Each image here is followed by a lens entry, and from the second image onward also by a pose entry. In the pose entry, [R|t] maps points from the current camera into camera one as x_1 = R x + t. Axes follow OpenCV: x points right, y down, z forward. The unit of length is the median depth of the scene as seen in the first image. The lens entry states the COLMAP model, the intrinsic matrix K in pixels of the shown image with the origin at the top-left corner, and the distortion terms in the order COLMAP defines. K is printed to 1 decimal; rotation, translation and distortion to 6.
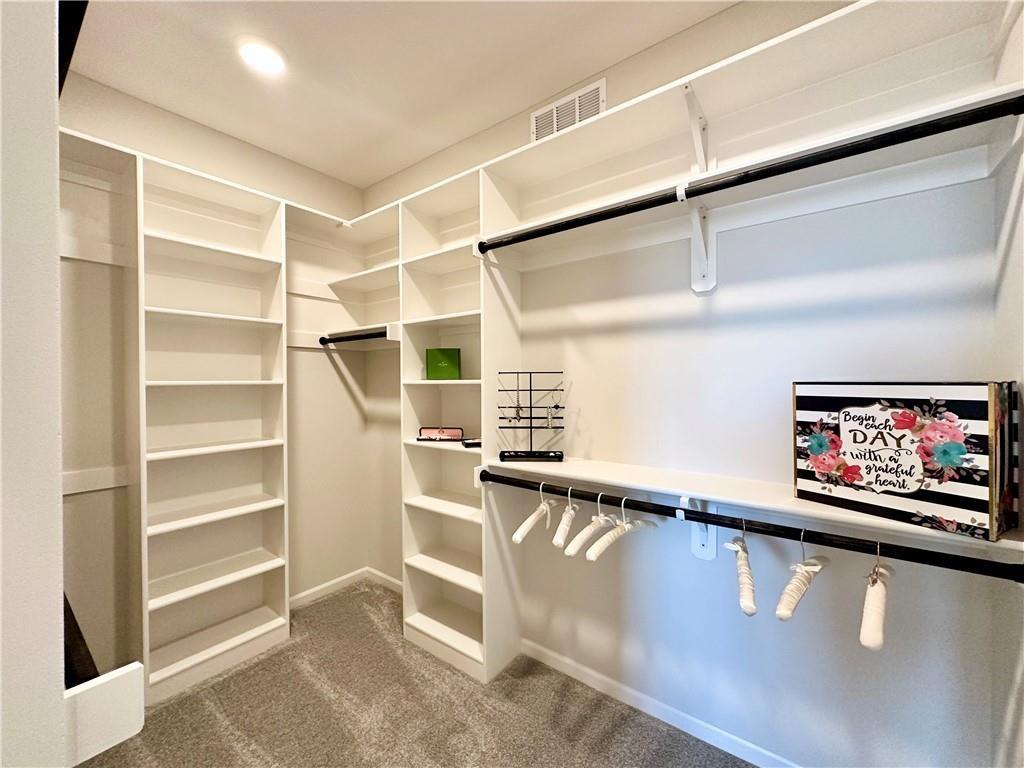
lens RADIAL K [[421.2, 0, 511.1], [0, 421.2, 382.4], [0, 0, 1]] dist [-0.002914, 0.000401]
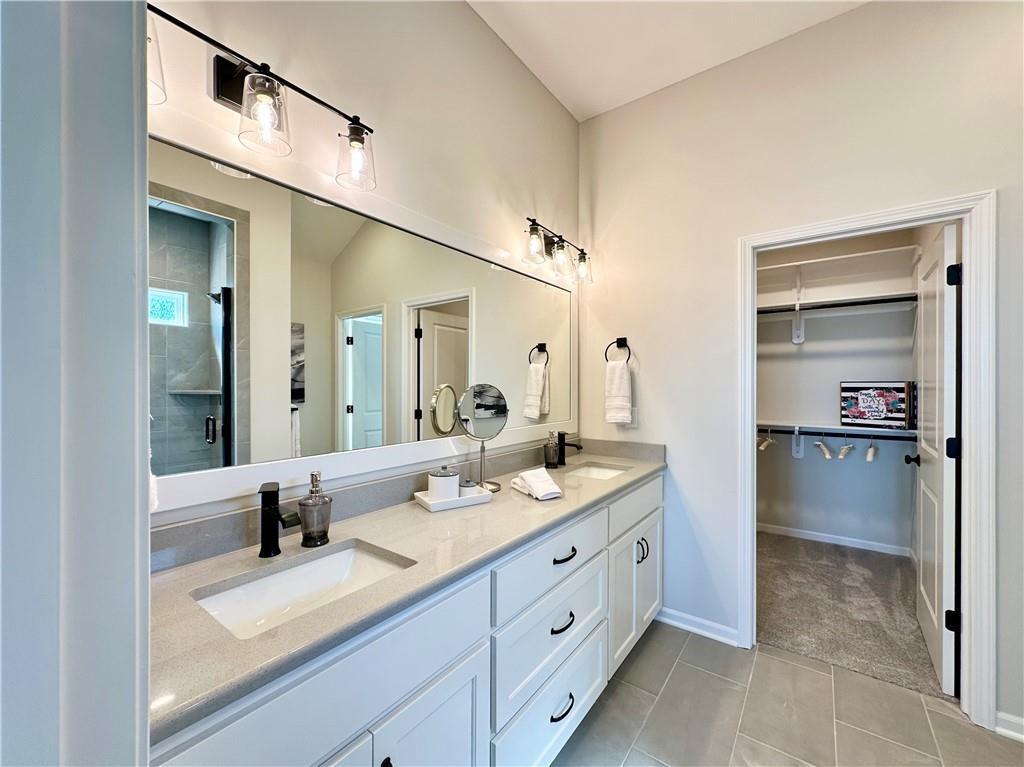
lens RADIAL K [[421.2, 0, 516.3], [0, 421.2, 382.2], [0, 0, 1]] dist [-0.002914, 0.000401]
pose [[0.999899, 0.000104, 0.014223, -1.623164], [-0.000048, 0.999992, -0.003933, 0.014897], [-0.014223, 0.003932, 0.999891, -1.869194]]
